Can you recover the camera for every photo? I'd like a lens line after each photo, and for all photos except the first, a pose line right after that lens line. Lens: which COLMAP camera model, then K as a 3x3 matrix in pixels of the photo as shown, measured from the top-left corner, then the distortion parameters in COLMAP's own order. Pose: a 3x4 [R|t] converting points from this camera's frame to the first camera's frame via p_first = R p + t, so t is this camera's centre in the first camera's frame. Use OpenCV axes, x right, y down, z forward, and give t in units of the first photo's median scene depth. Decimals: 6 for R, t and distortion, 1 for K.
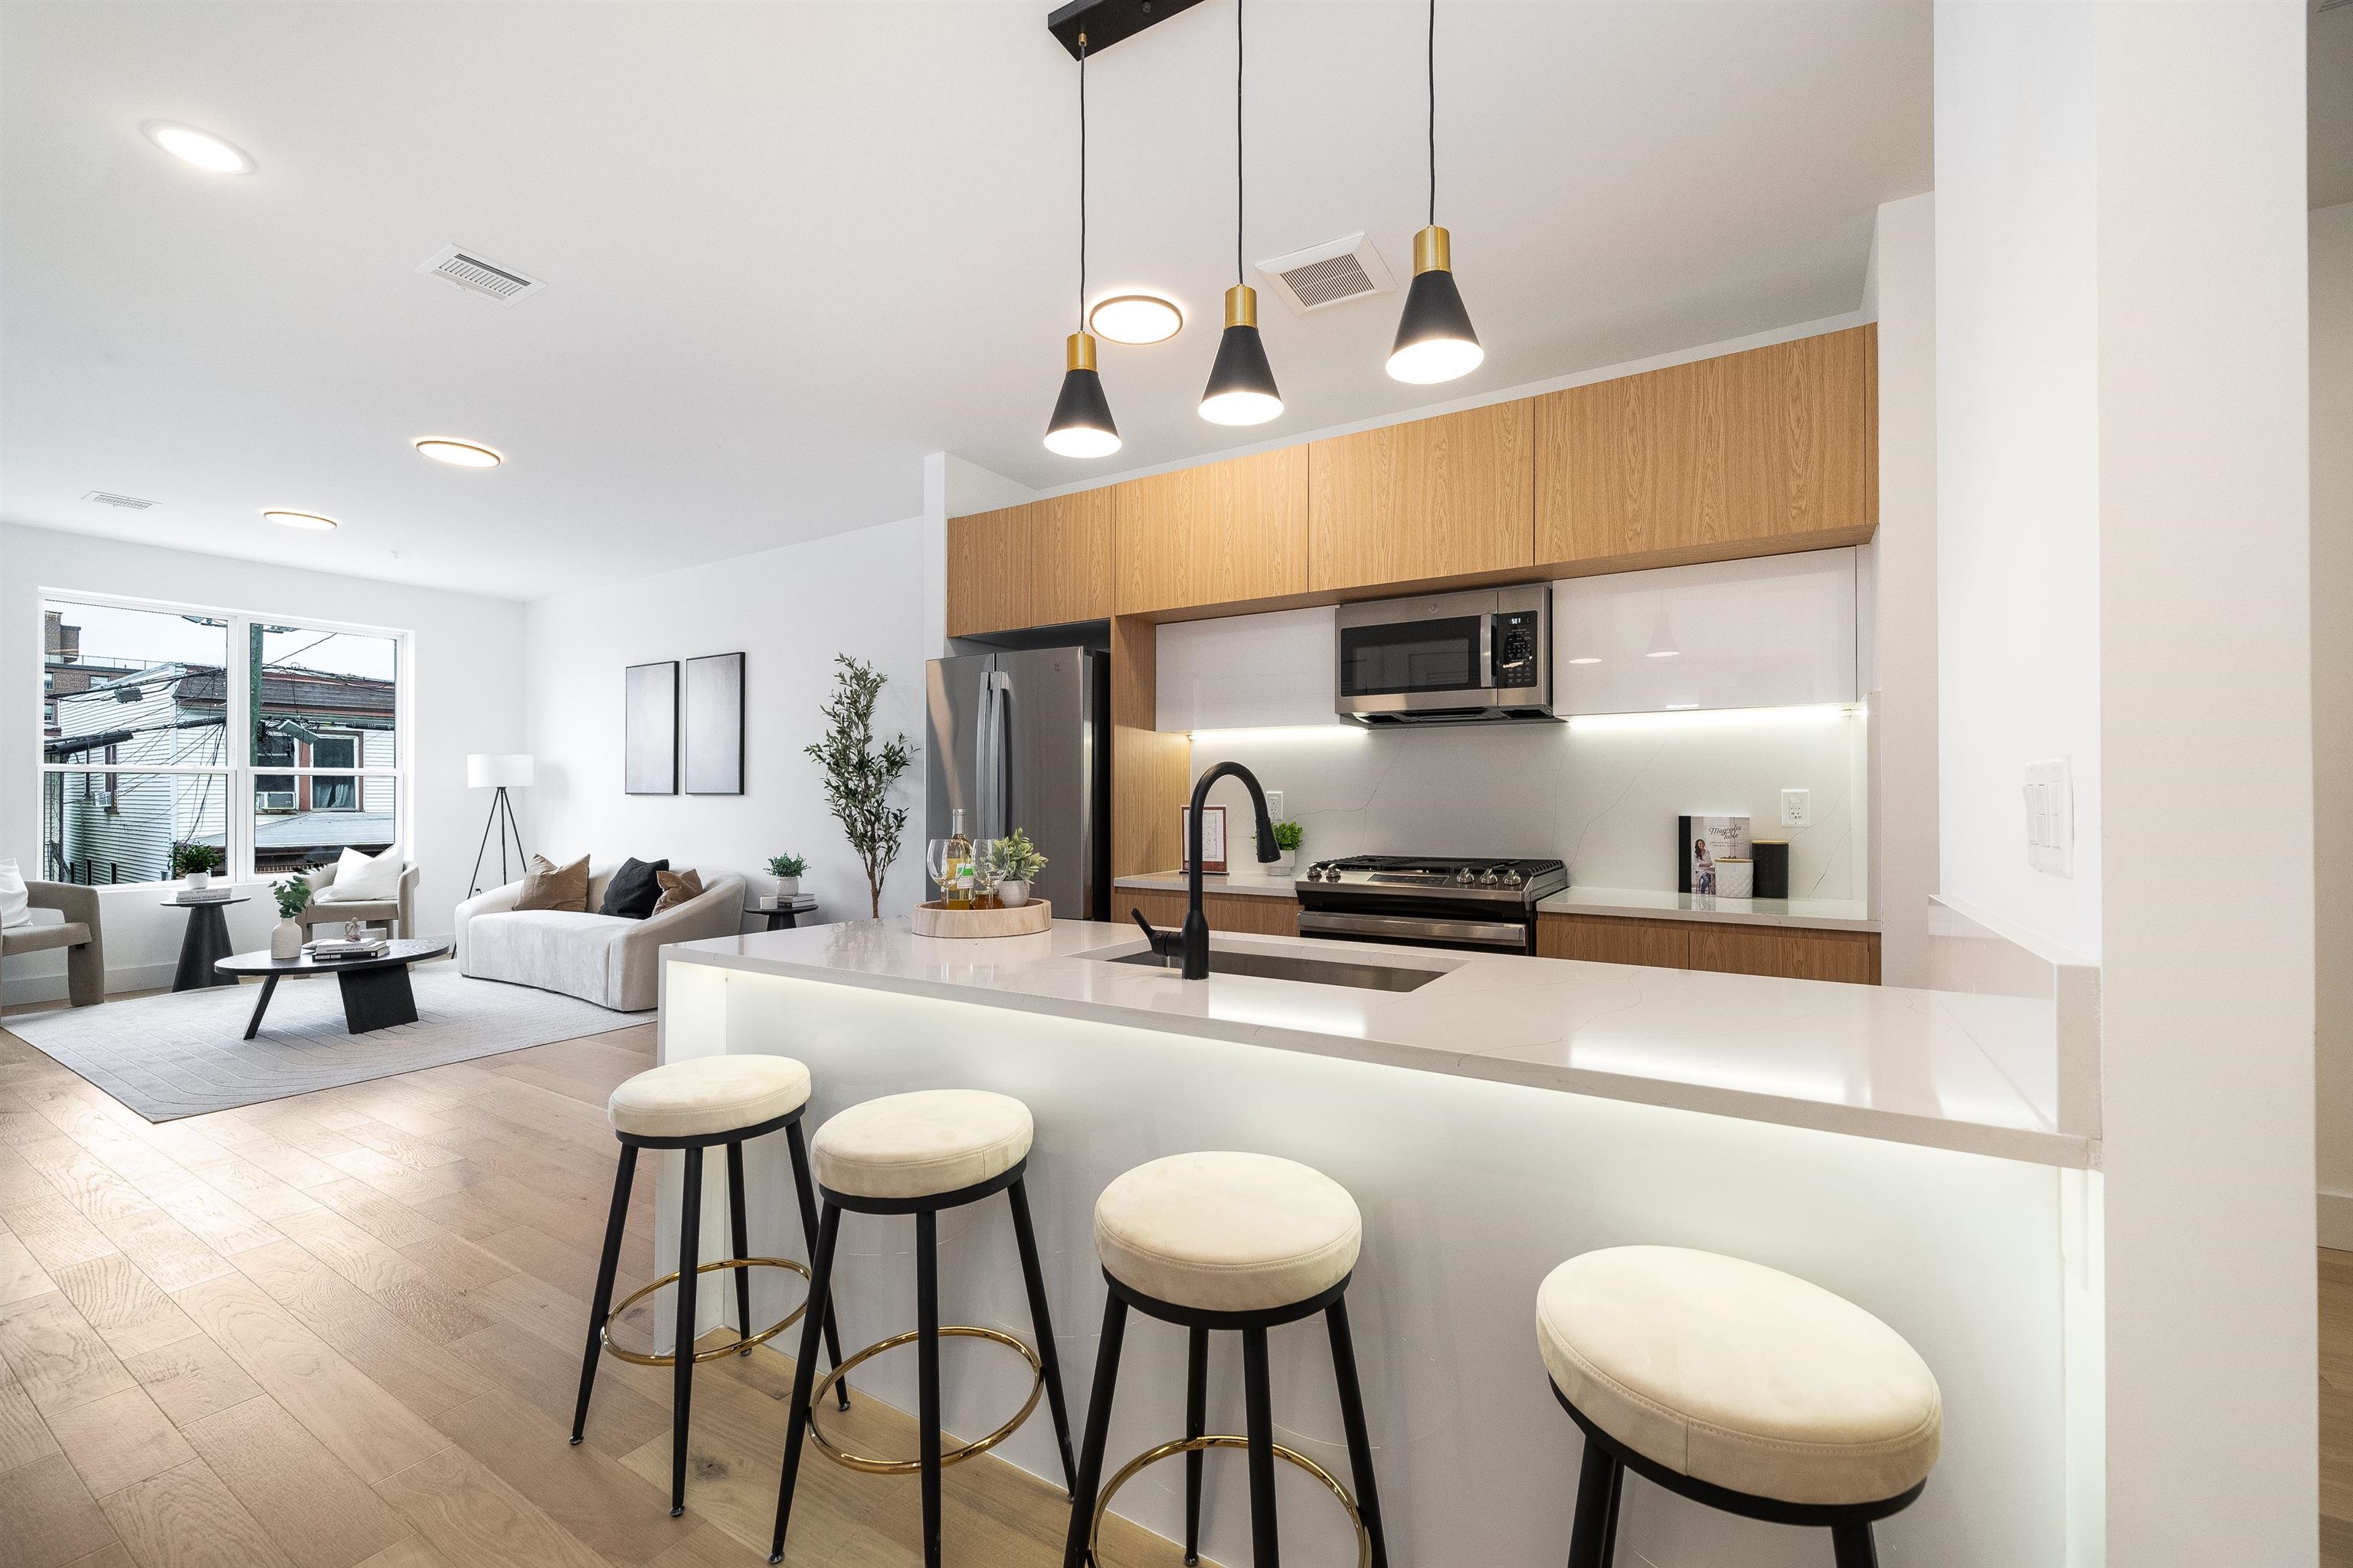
lens RADIAL K [[947.6, 0, 1191.5], [0, 947.6, 797.4], [0, 0, 1]] dist [-0.001213, -0.000302]
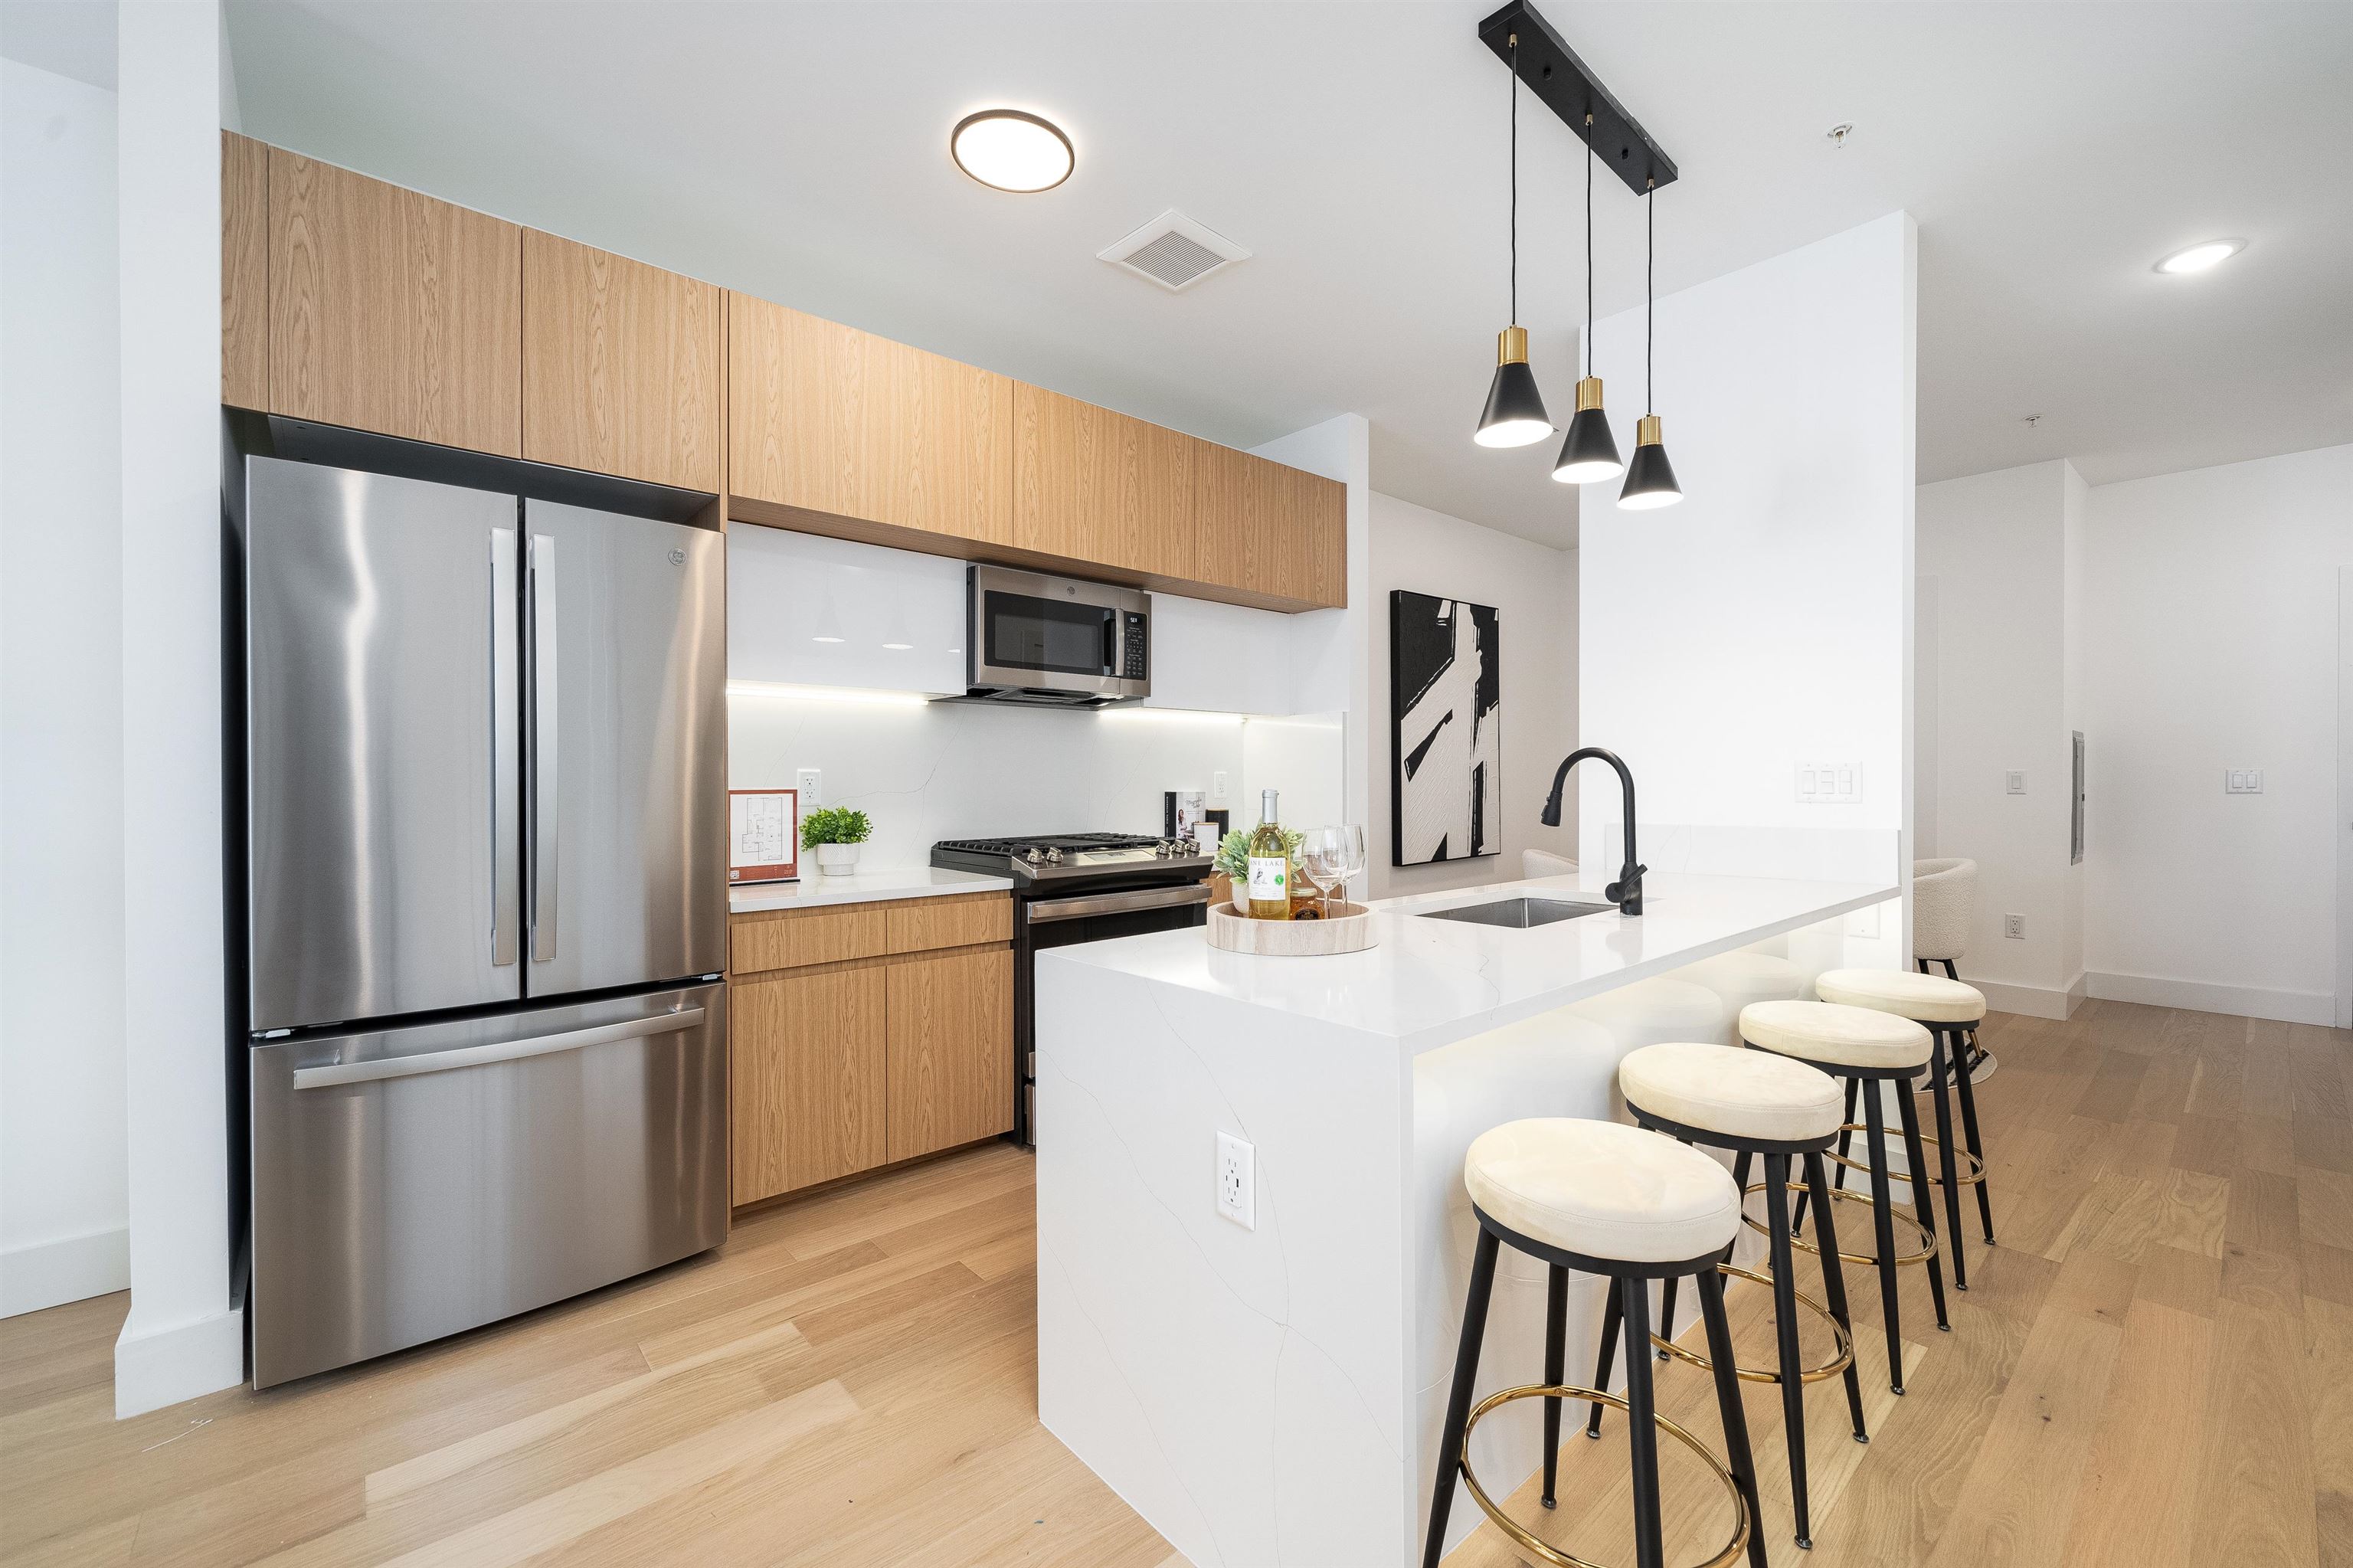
lens RADIAL K [[947.6, 0, 1188.7], [0, 947.6, 785.3], [0, 0, 1]] dist [-0.001213, -0.000302]
pose [[0.302518, -0.007118, 0.953117, -0.599811], [-0.002018, 0.999965, 0.008109, 0.000157], [-0.953141, -0.004377, 0.302493, 0.507388]]
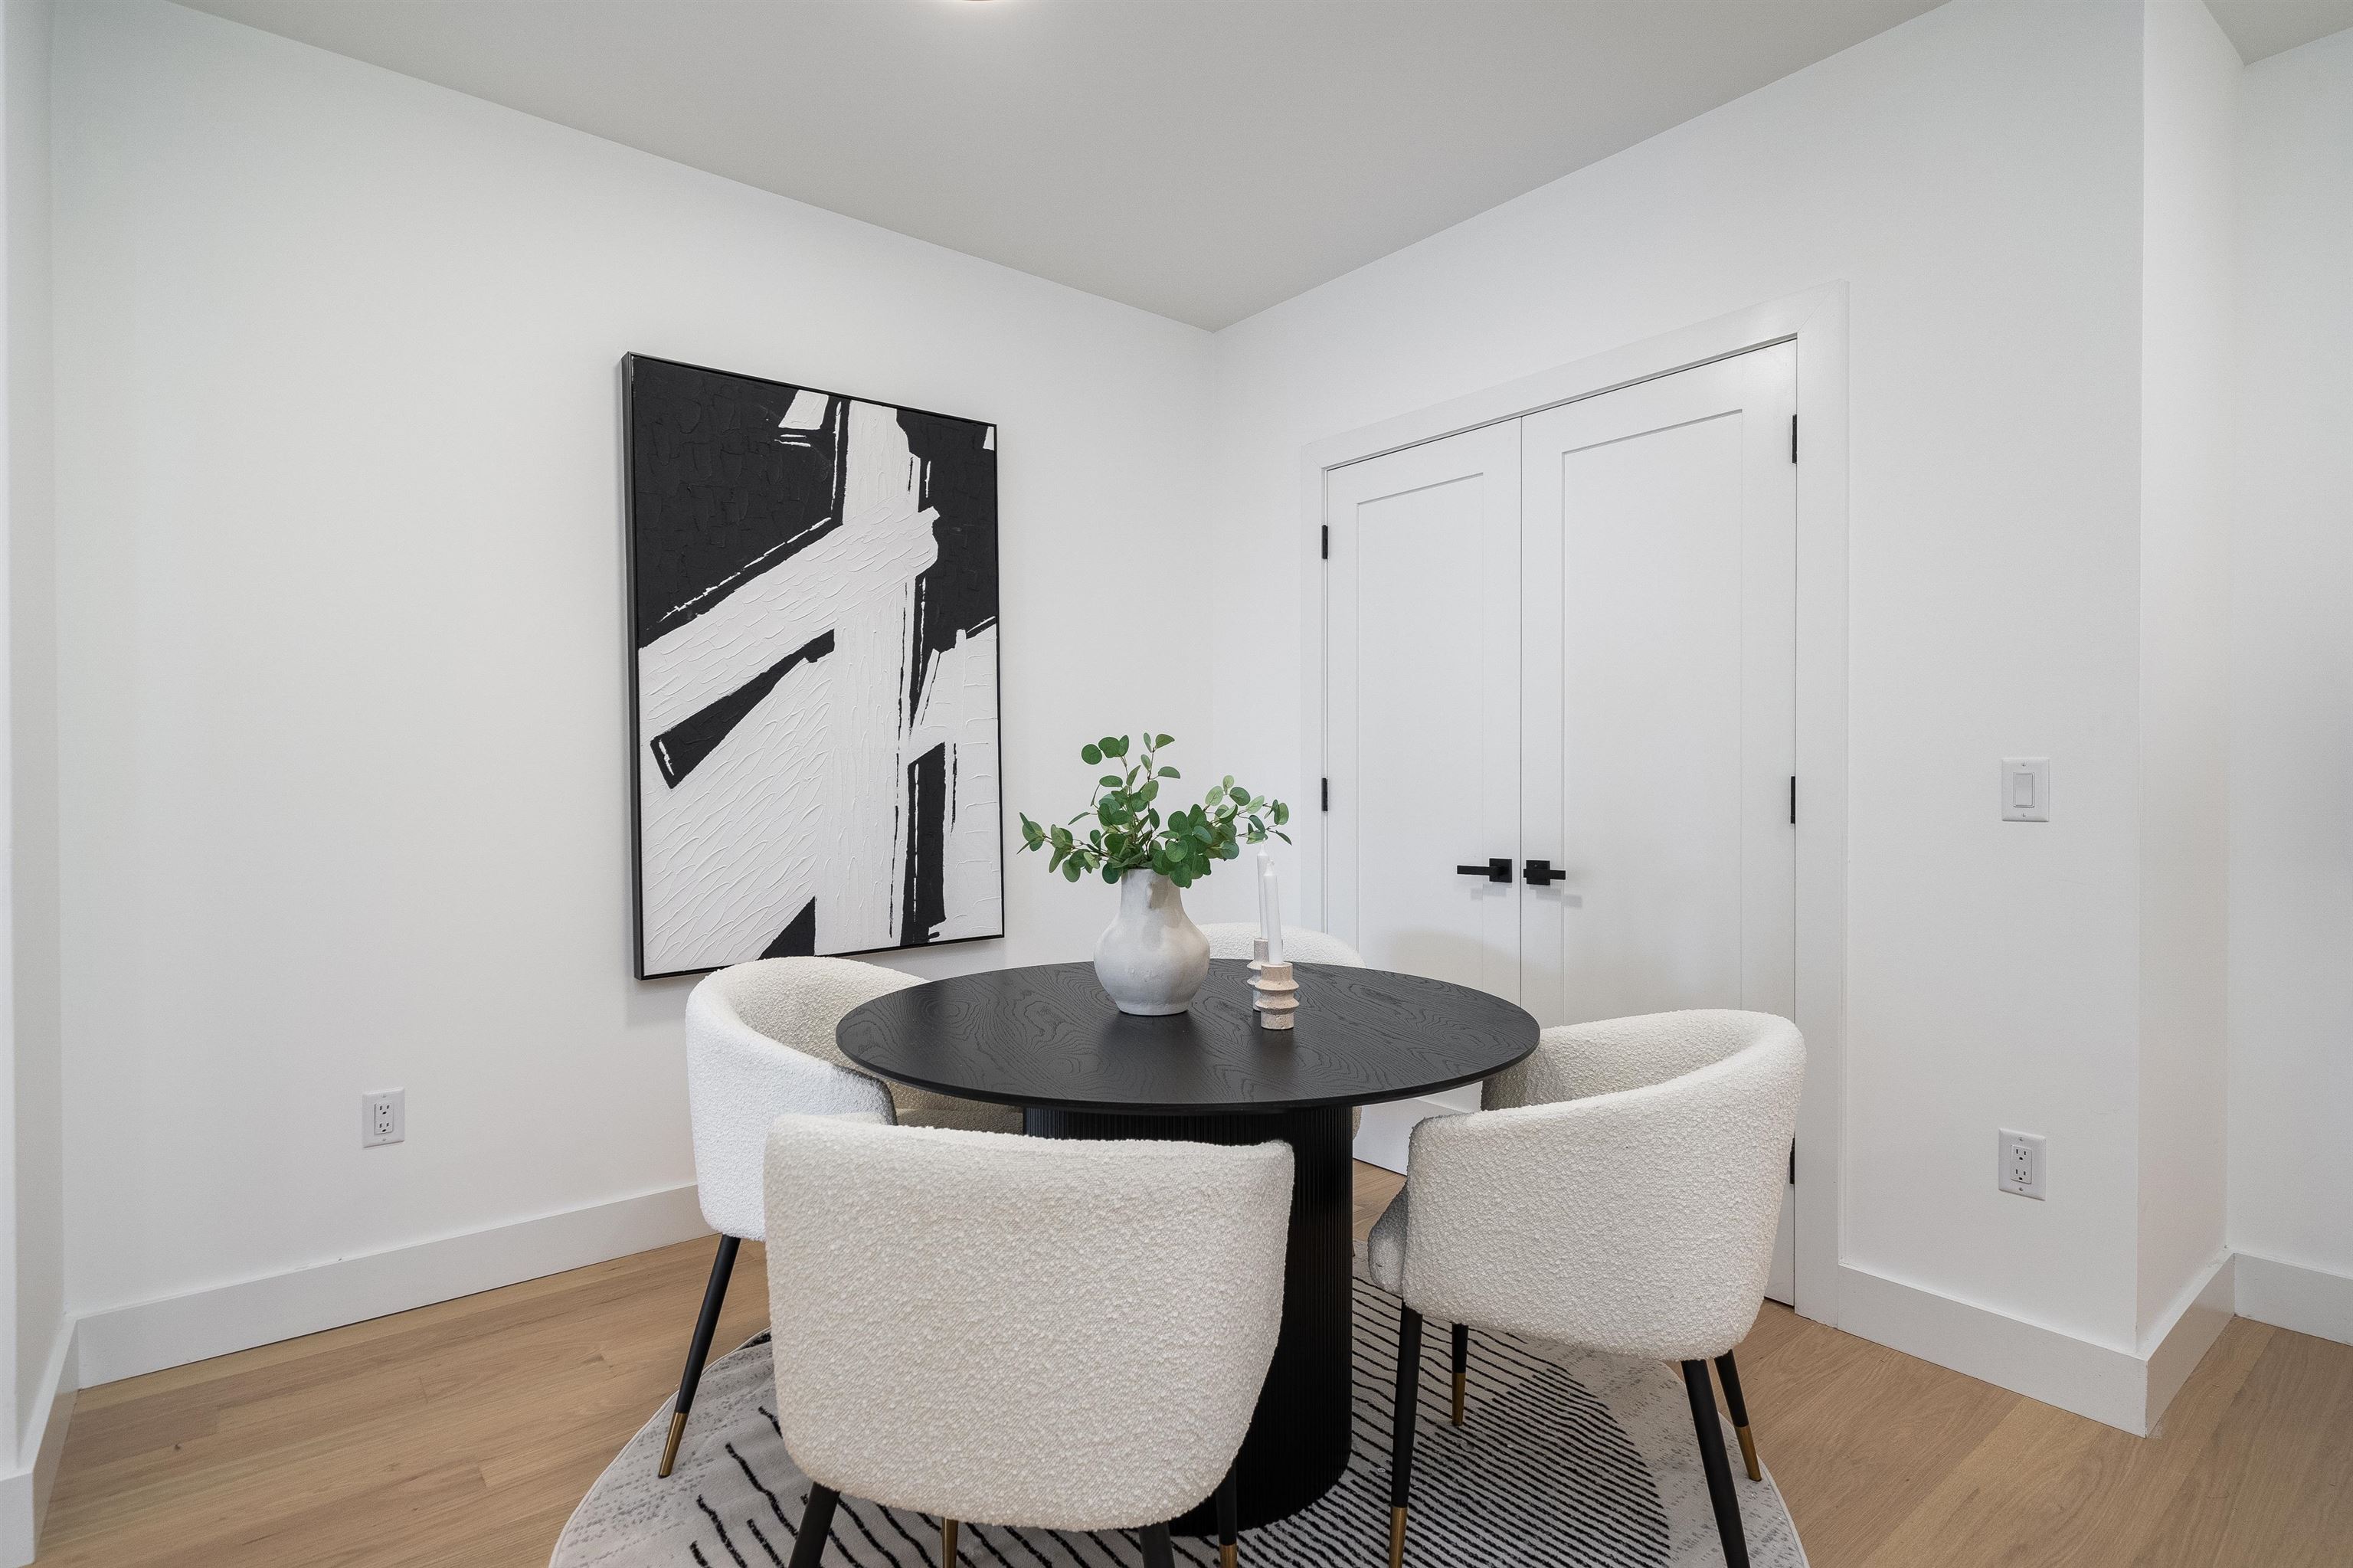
lens RADIAL K [[1174.4, 0, 1176.1], [0, 1174.4, 786.5], [0, 0, 1]] dist [0.004574, -0.000405]
pose [[0.335328, -0.009366, 0.942055, 0.219453], [-0.001659, 0.999943, 0.010532, -0.004227], [-0.942100, -0.005095, 0.335293, 0.046286]]
